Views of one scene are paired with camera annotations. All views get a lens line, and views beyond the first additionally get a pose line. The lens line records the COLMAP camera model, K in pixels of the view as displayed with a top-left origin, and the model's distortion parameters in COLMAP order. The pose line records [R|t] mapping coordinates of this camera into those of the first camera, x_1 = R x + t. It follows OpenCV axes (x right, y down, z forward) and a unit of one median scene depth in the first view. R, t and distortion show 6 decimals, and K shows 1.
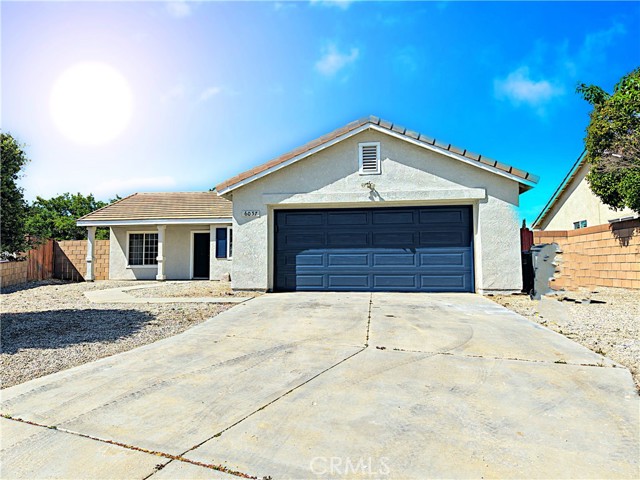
lens RADIAL K [[427.2, 0, 319.4], [0, 427.2, 237.8], [0, 0, 1]] dist [0.029051, -0.025018]
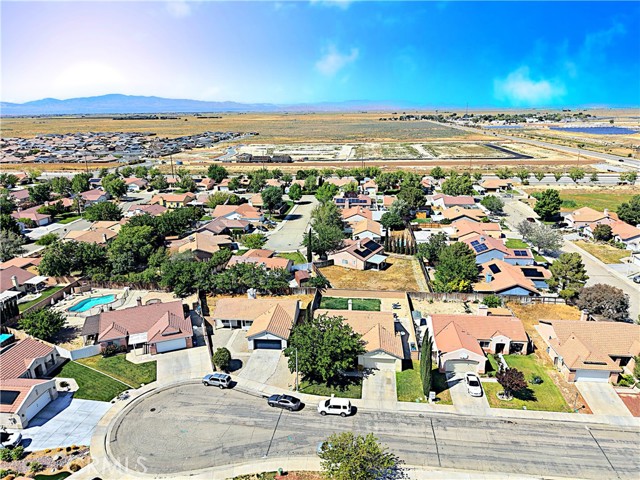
lens RADIAL K [[427.2, 0, 319.4], [0, 427.2, 237.8], [0, 0, 1]] dist [0.029051, -0.025018]
pose [[0.999842, -0.016656, 0.006143, 0.975704], [0.013323, 0.932689, 0.360434, -4.222414], [-0.011732, -0.360296, 0.932764, -5.066943]]
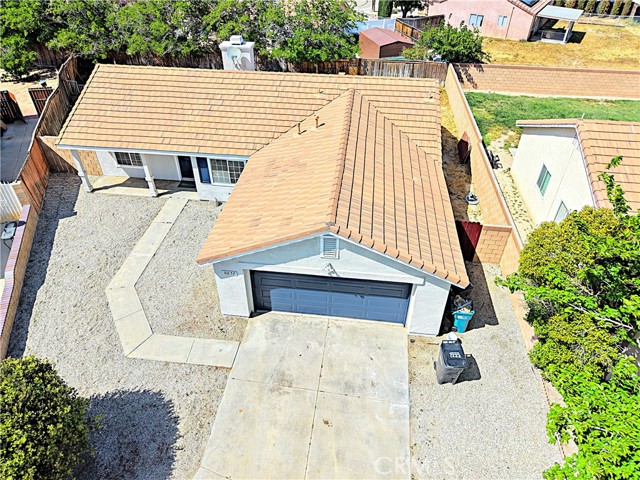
lens RADIAL K [[427.2, 0, 319.4], [0, 427.2, 237.8], [0, 0, 1]] dist [0.029051, -0.025018]
pose [[0.999889, 0.013992, 0.005158, 0.084326], [-0.013841, 0.741992, 0.670266, -0.948964], [0.005551, -0.670262, 0.742103, 0.185905]]
